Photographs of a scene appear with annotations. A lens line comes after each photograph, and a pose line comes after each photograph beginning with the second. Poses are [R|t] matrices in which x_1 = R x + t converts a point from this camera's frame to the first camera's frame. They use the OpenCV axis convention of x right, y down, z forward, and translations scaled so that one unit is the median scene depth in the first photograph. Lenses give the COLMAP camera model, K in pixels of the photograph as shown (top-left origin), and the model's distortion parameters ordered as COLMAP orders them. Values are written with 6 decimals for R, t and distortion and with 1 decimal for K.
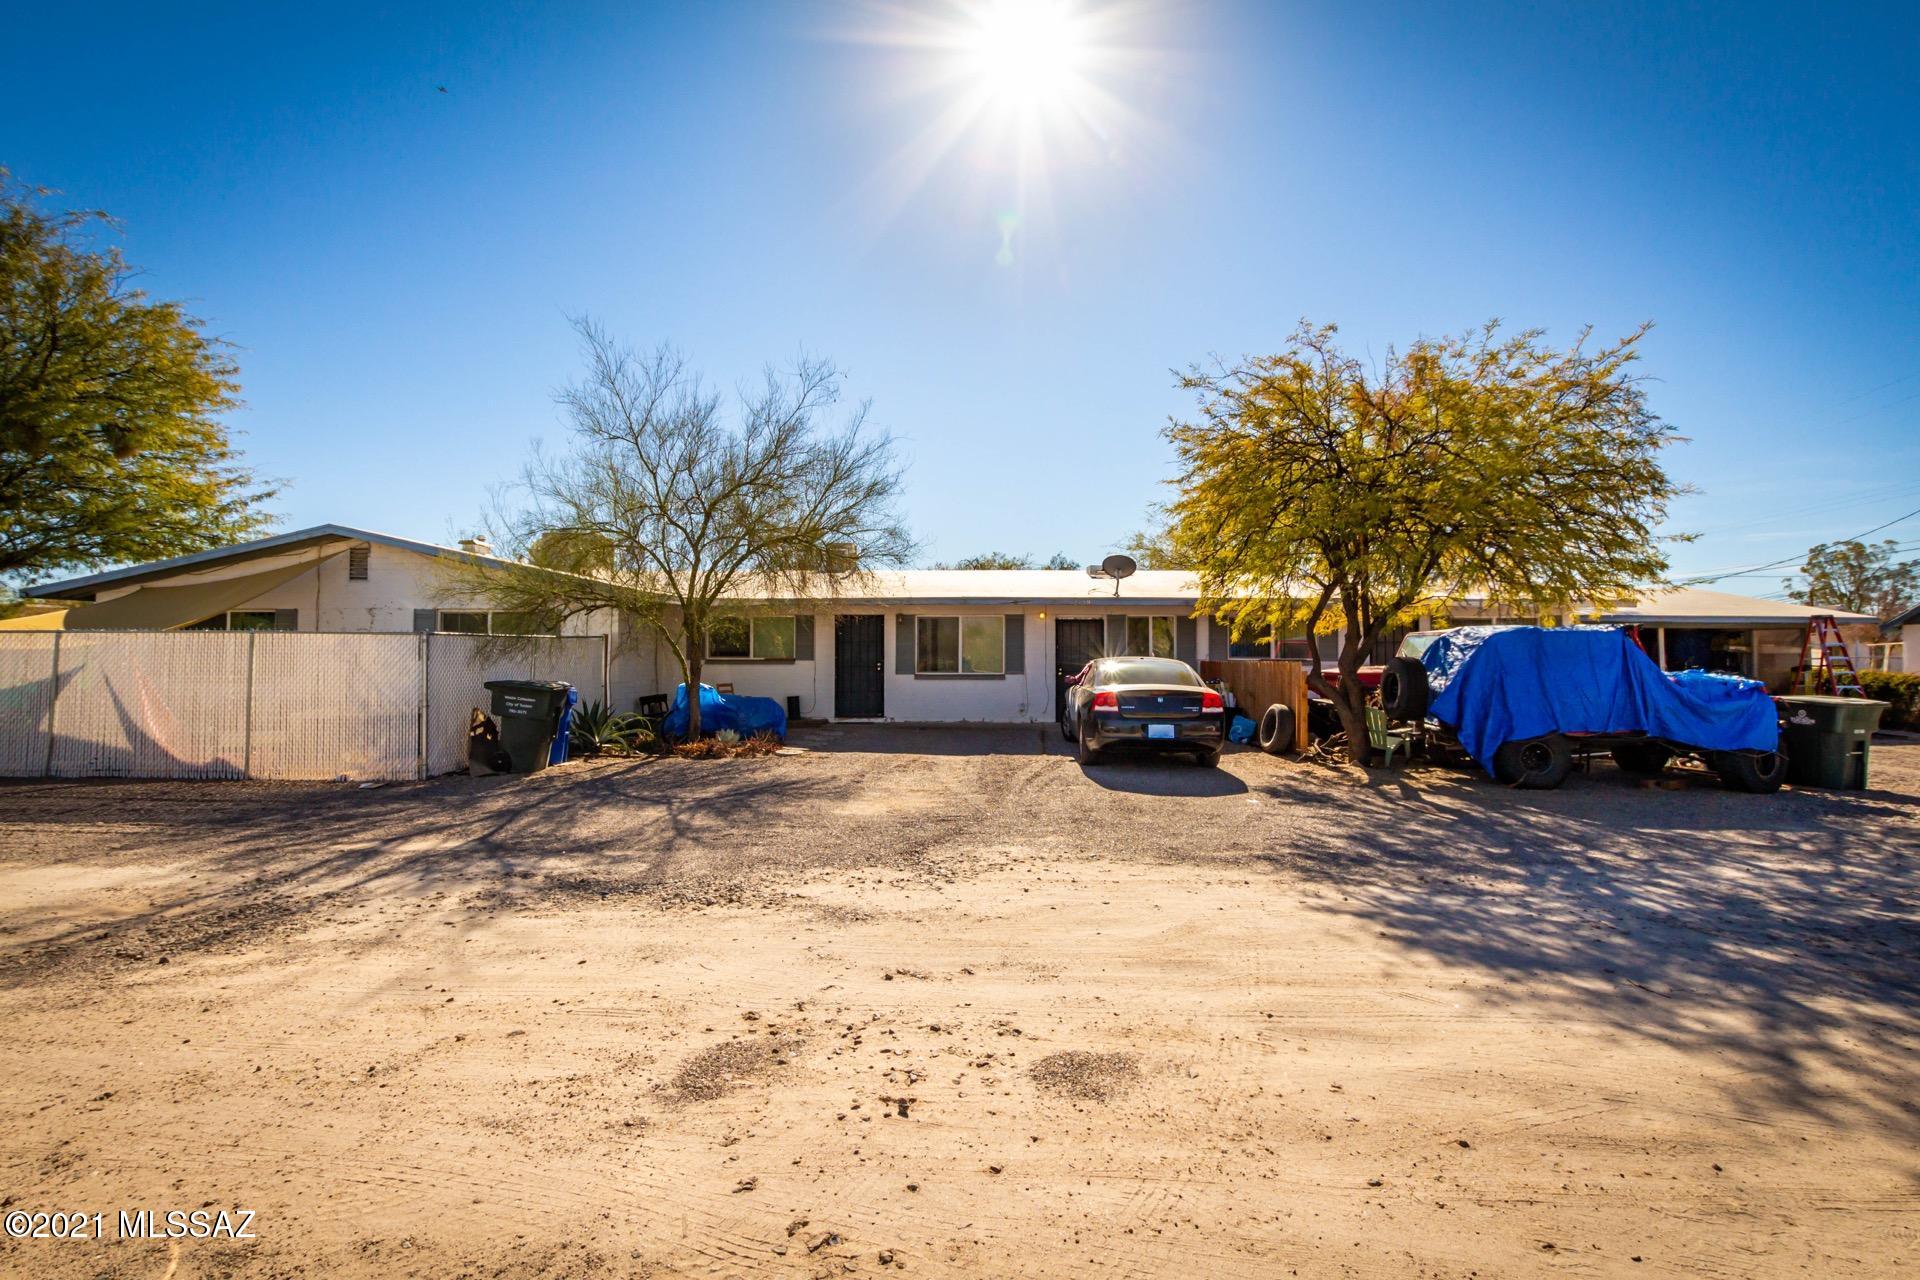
lens RADIAL K [[875.2, 0, 965.8], [0, 875.2, 633.2], [0, 0, 1]] dist [0.010382, -0.004829]
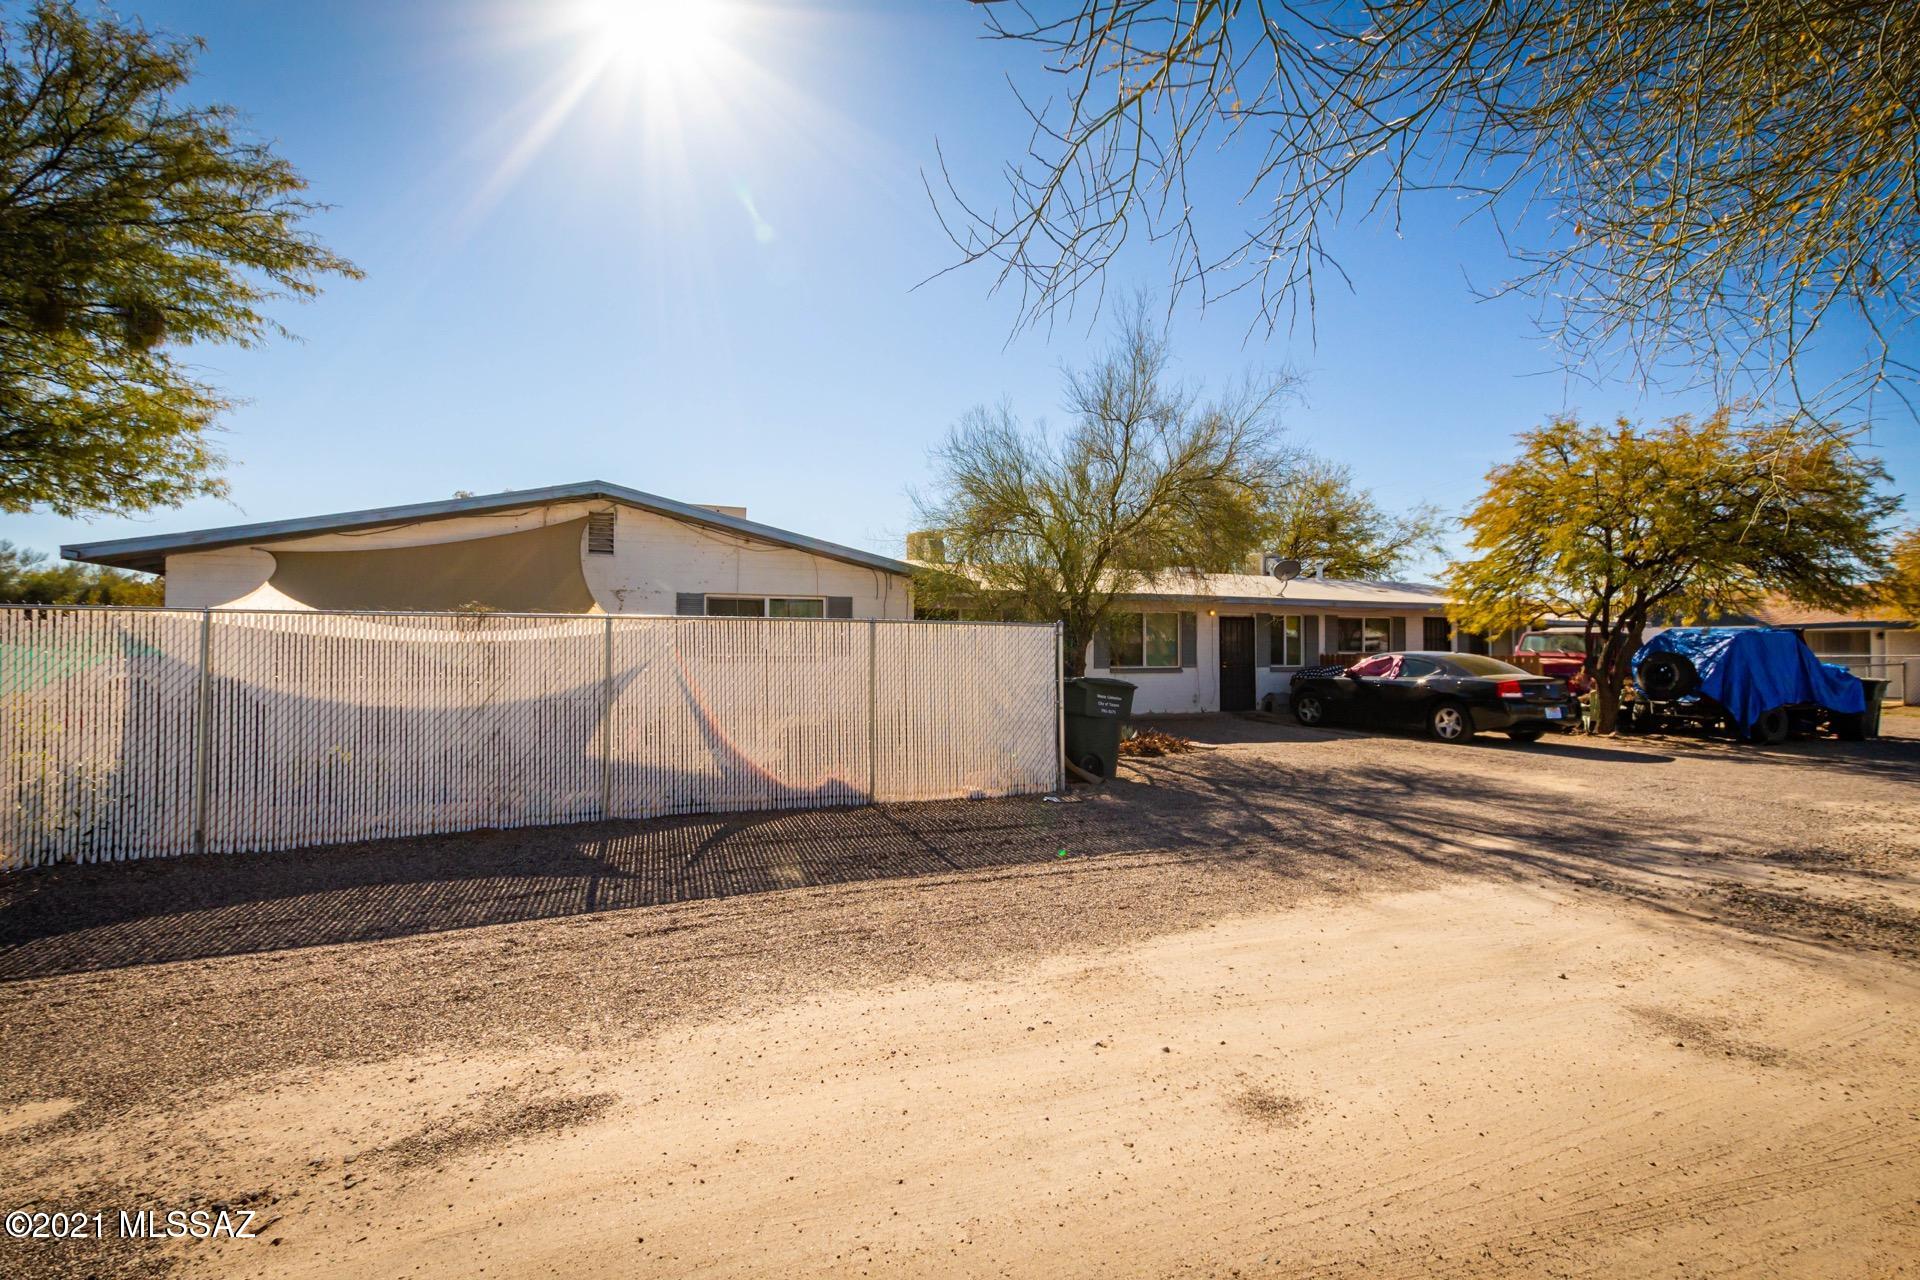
lens RADIAL K [[875.2, 0, 966.6], [0, 875.2, 637.9], [0, 0, 1]] dist [0.010382, -0.004829]
pose [[0.912593, 0.005391, 0.408833, -0.838089], [-0.010280, 0.999899, 0.009763, 0.003994], [-0.408740, -0.013113, 0.912557, 0.183720]]
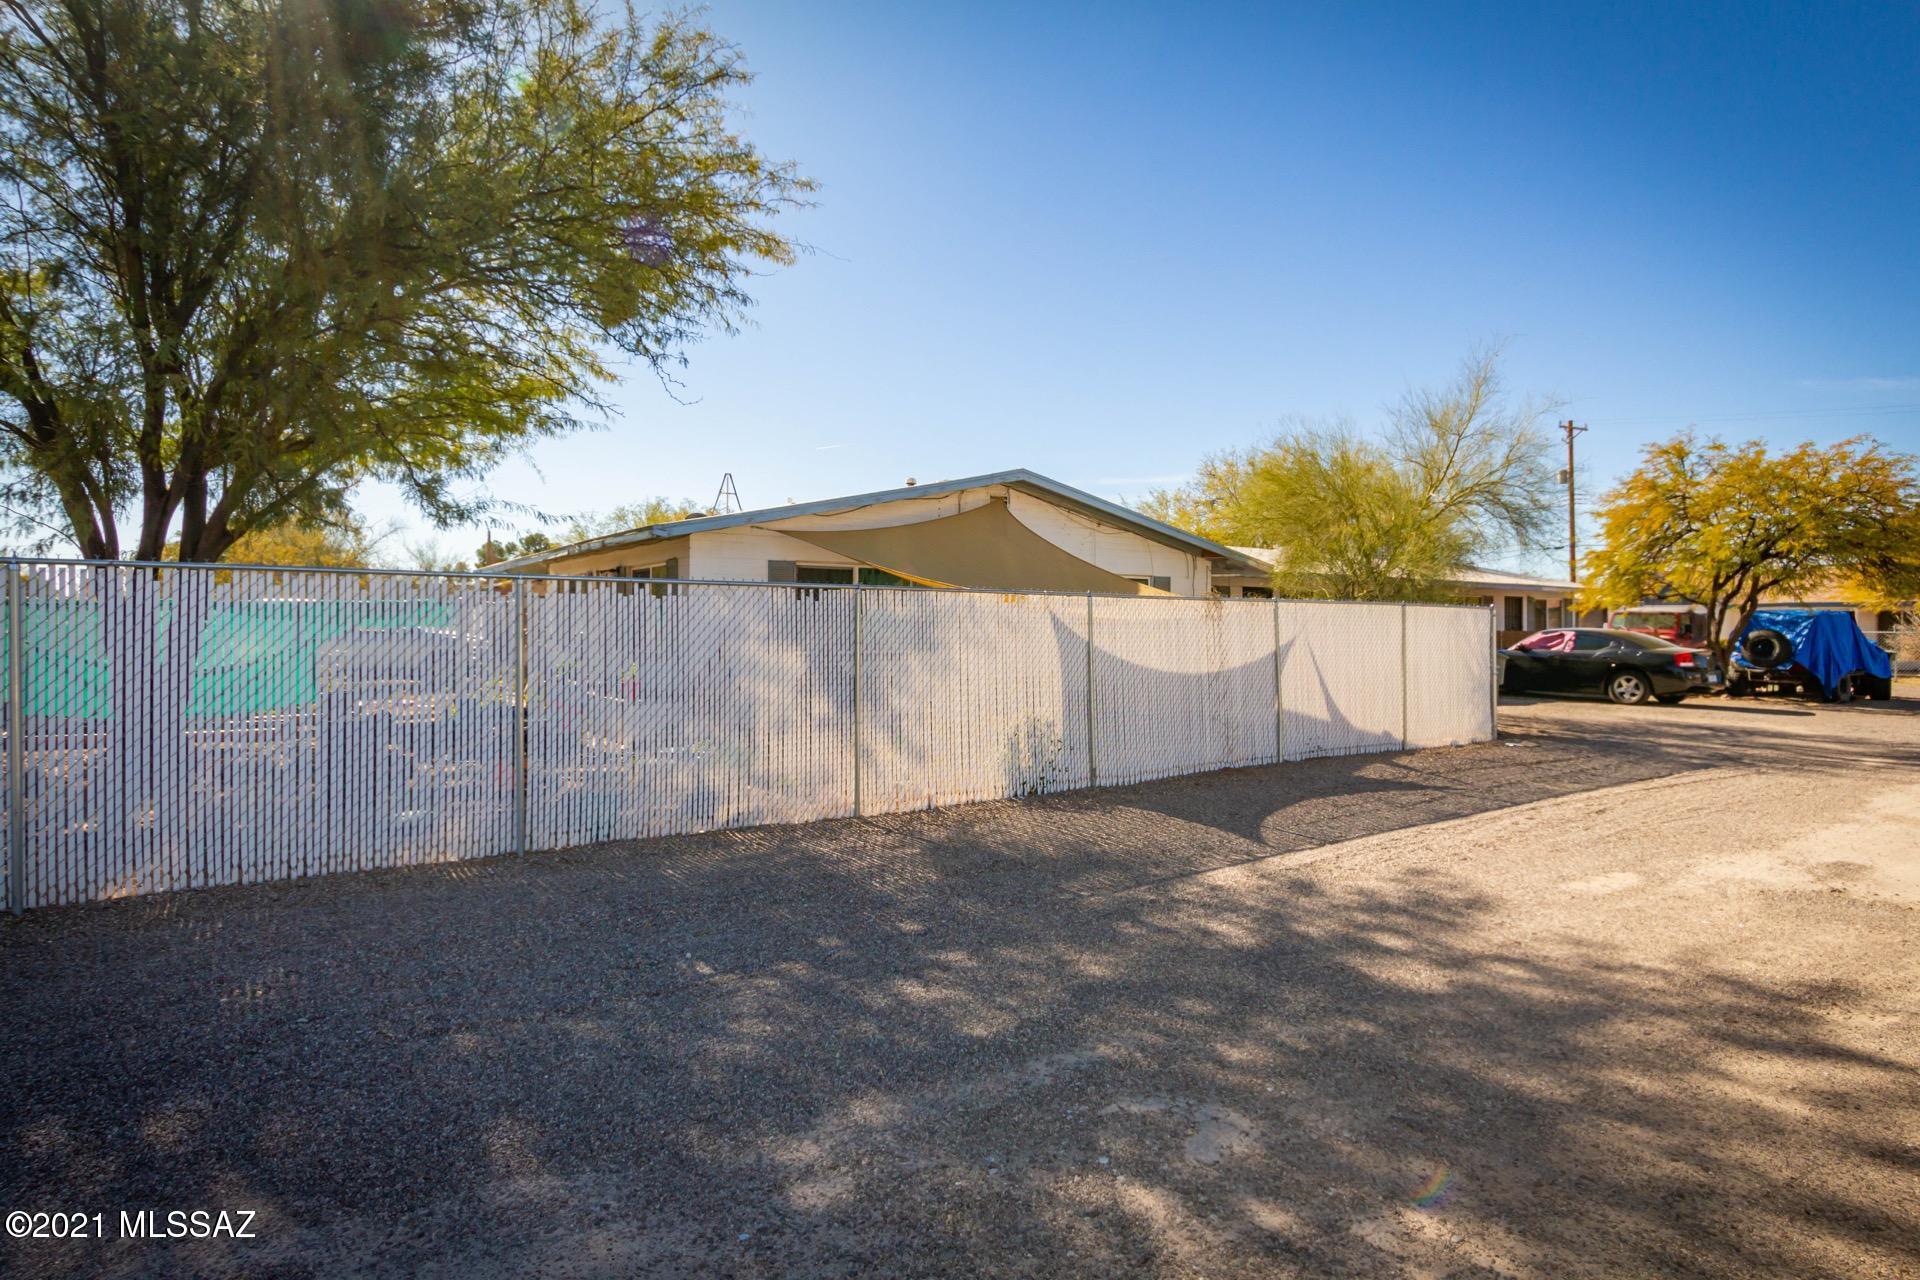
lens RADIAL K [[1003.6, 0, 965.4], [0, 1003.6, 612.9], [0, 0, 1]] dist [0.002049, 0.000019]
pose [[0.817730, 0.009052, 0.575531, -1.489648], [-0.019204, 0.999749, 0.011561, 0.003776], [-0.575282, -0.020506, 0.817698, 0.274583]]
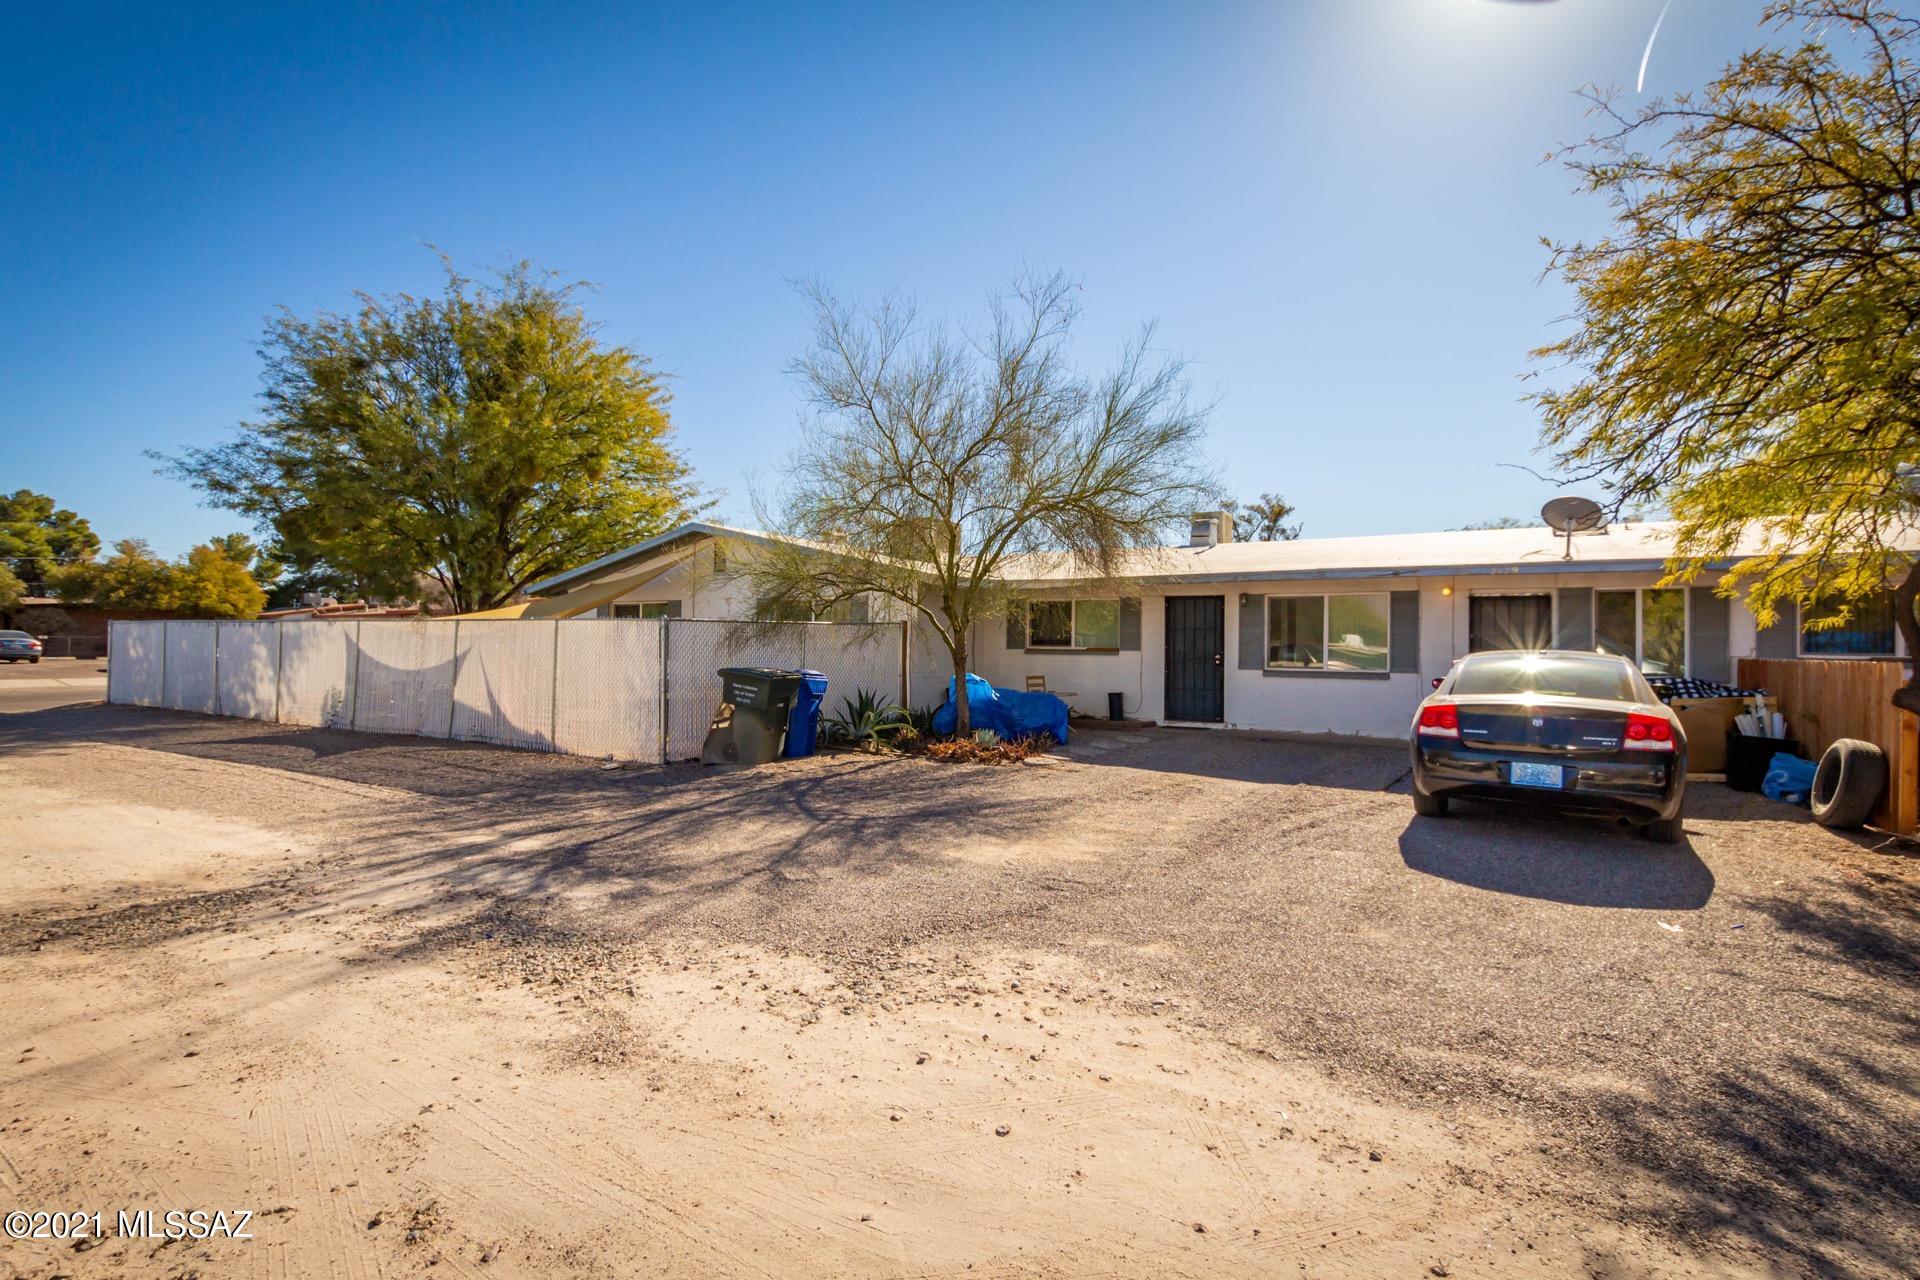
lens RADIAL K [[902.5, 0, 967.0], [0, 902.5, 638.4], [0, 0, 1]] dist [0.014812, -0.006307]
pose [[0.860922, 0.003808, -0.508723, 0.167765], [0.005074, 0.999858, 0.016070, 0.005488], [0.508712, -0.016416, 0.860780, 0.223151]]
